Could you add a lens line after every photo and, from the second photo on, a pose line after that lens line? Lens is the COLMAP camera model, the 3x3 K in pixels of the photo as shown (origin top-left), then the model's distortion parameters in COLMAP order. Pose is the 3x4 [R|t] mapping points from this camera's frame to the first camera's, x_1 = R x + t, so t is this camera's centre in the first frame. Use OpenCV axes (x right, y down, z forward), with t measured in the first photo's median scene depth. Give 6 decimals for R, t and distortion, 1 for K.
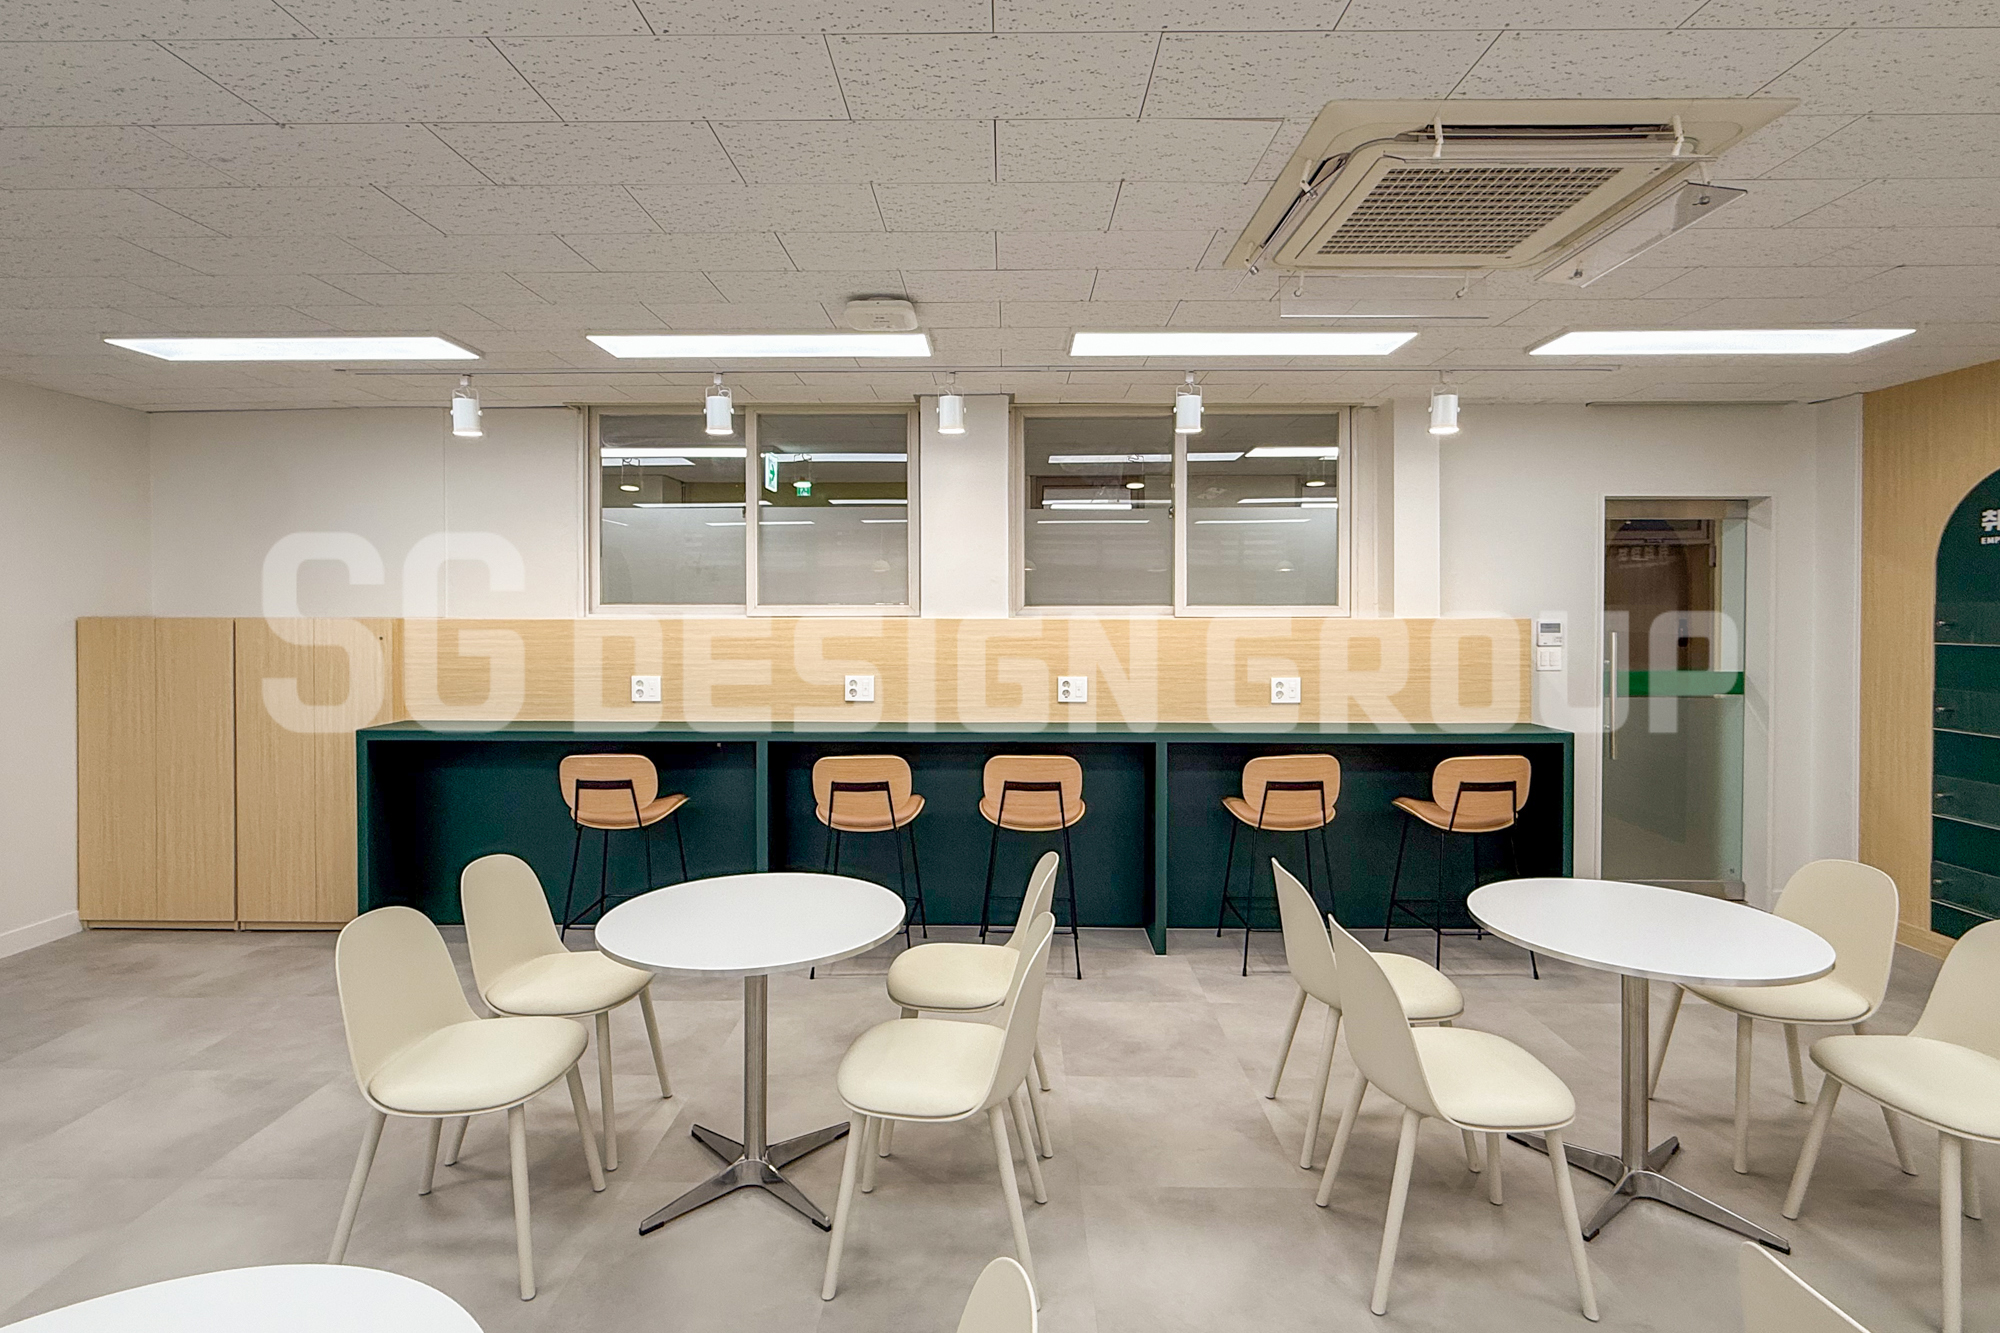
lens RADIAL K [[933.4, 0, 996.8], [0, 933.4, 616.9], [0, 0, 1]] dist [0.001210, 0.000188]
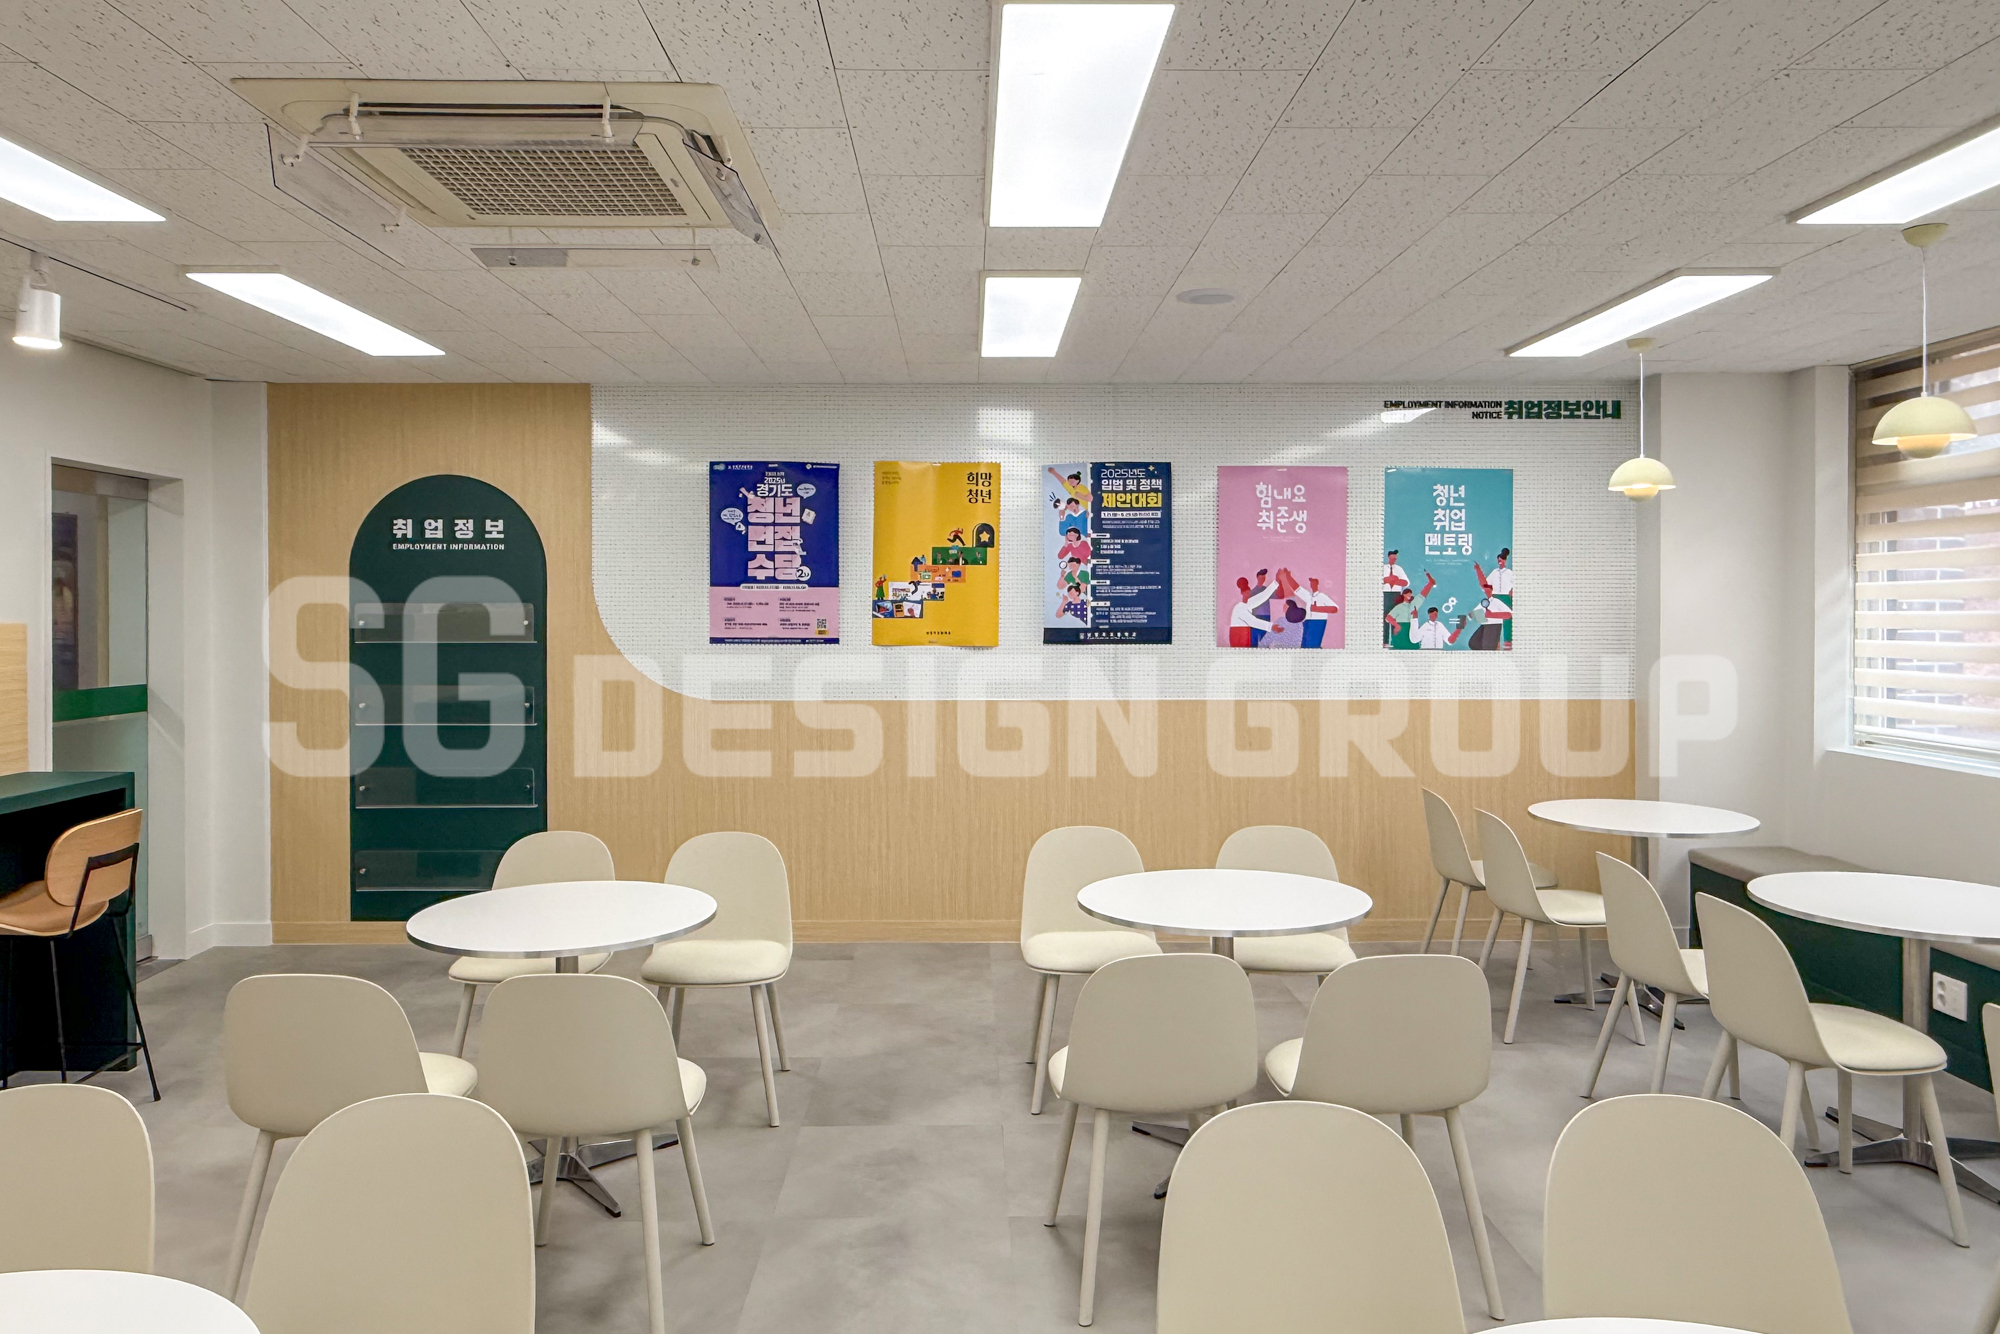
lens RADIAL K [[1310.8, 0, 928.8], [0, 1310.8, 584.3], [0, 0, 1]] dist [0.001042, -0.001036]
pose [[0.016907, 0.020877, 0.999639, -0.433175], [0.009069, 0.999738, -0.021033, 0.000300], [-0.999816, 0.009421, 0.016713, 0.333423]]
